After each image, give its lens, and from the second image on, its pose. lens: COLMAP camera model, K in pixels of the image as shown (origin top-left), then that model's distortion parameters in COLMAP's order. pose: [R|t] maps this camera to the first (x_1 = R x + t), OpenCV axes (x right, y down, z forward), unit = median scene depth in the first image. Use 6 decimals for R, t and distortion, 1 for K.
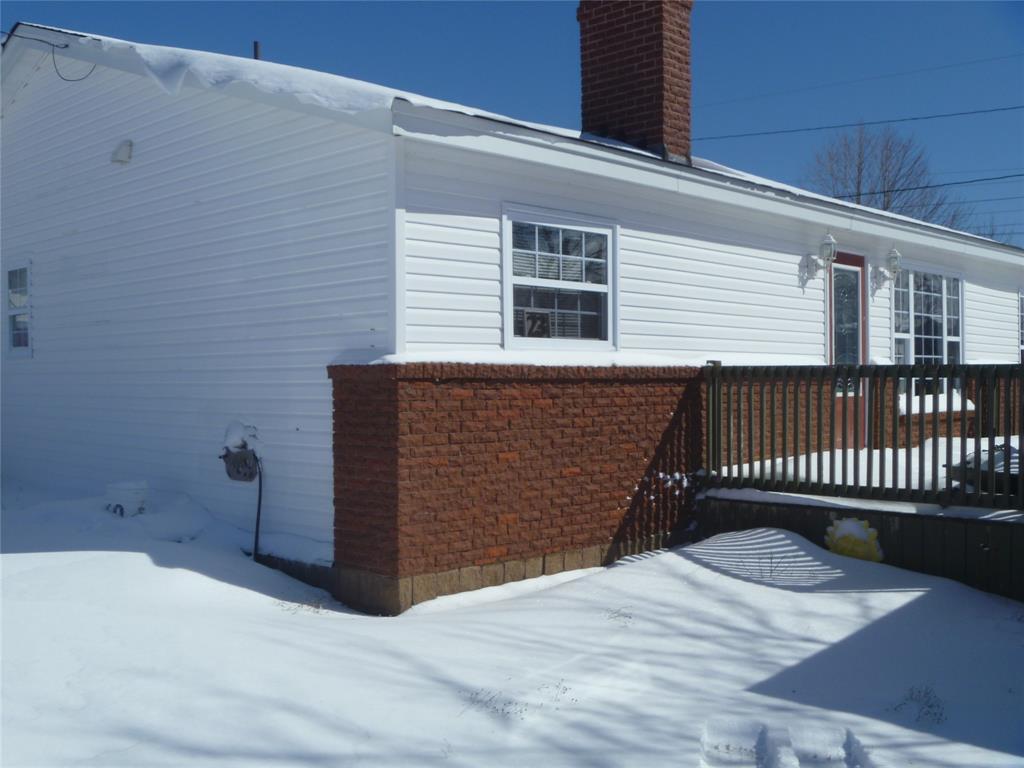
lens RADIAL K [[1047.2, 0, 512.0], [0, 1047.2, 384.0], [0, 0, 1]] dist [-0.115279, 0.042237]
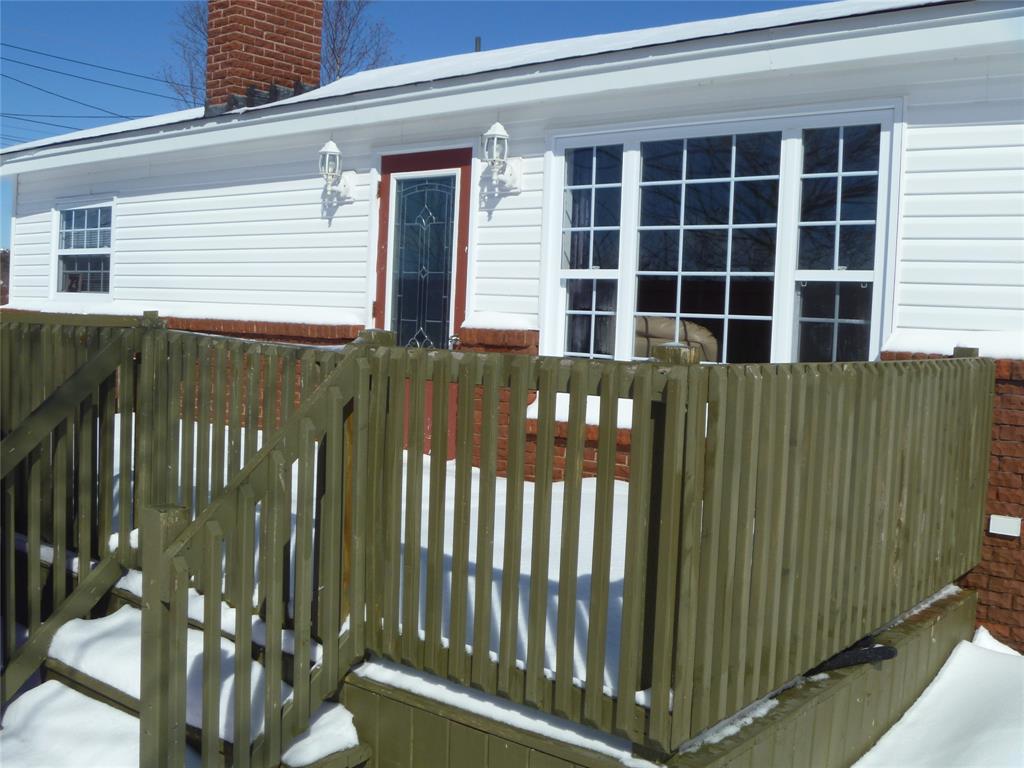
lens RADIAL K [[1047.2, 0, 512.0], [0, 1047.2, 384.0], [0, 0, 1]] dist [-0.115279, 0.042237]
pose [[0.120637, 0.051245, -0.991373, 1.230629], [-0.060023, 0.997216, 0.044243, -0.016341], [0.990880, 0.054168, 0.123377, 1.218010]]
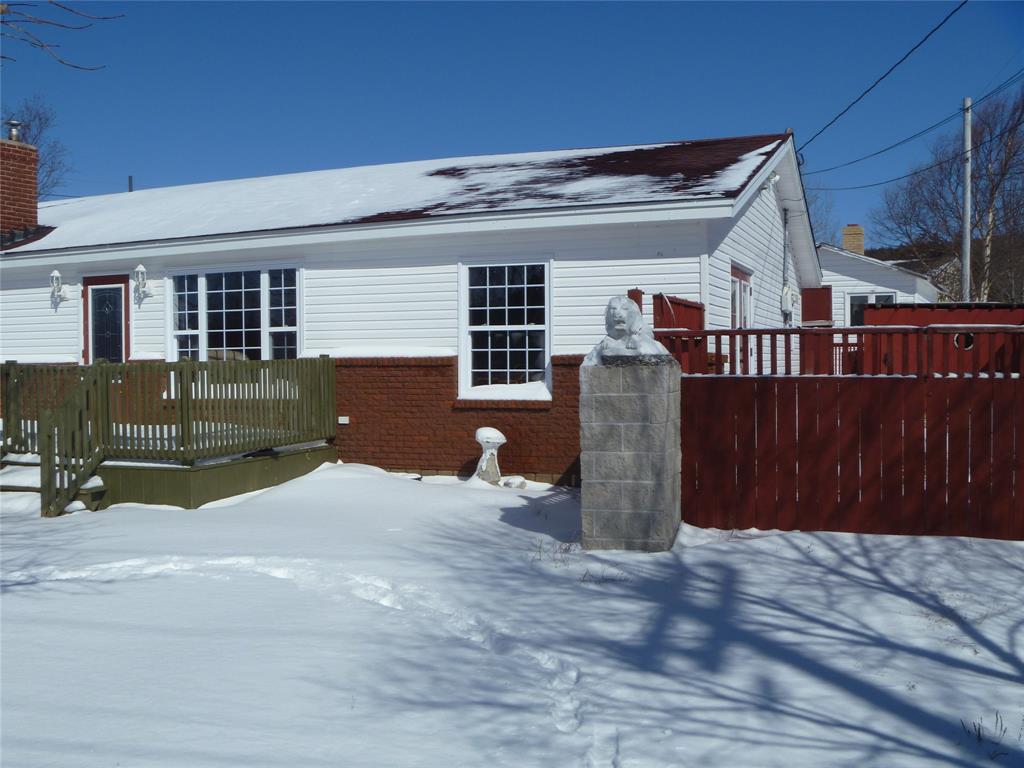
lens RADIAL K [[1047.2, 0, 512.0], [0, 1047.2, 384.0], [0, 0, 1]] dist [-0.115279, 0.042237]
pose [[0.411171, 0.006931, -0.911532, 2.183100], [0.001454, 0.999965, 0.008259, 0.003932], [0.911557, -0.004721, 0.411146, 1.156228]]
